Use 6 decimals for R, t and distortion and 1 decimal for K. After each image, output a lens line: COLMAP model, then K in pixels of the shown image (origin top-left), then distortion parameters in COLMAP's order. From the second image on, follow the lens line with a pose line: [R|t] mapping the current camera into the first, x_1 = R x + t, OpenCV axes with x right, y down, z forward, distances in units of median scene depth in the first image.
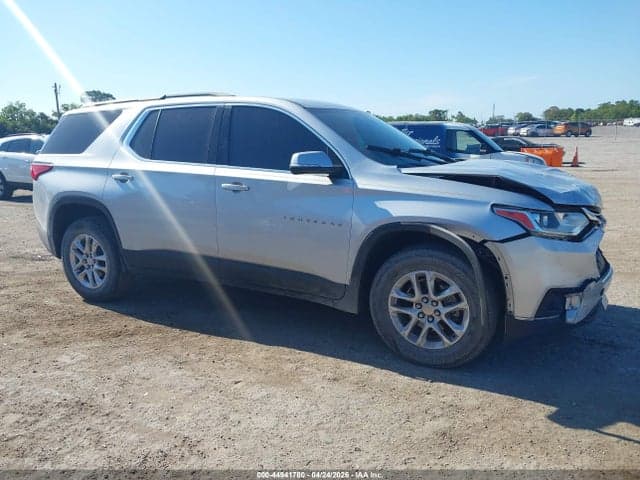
lens RADIAL K [[509.3, 0, 320.0], [0, 509.3, 240.0], [0, 0, 1]] dist [0.038264, -0.061664]
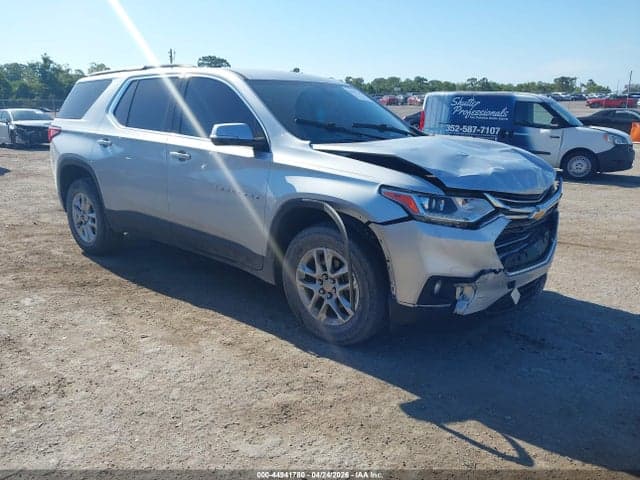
lens RADIAL K [[509.3, 0, 320.0], [0, 509.3, 240.0], [0, 0, 1]] dist [0.038264, -0.061664]
pose [[0.977479, 0.072249, -0.198281, 0.381625], [-0.059912, 0.995916, 0.067536, -0.021704], [0.202351, -0.054135, 0.977816, 0.020234]]
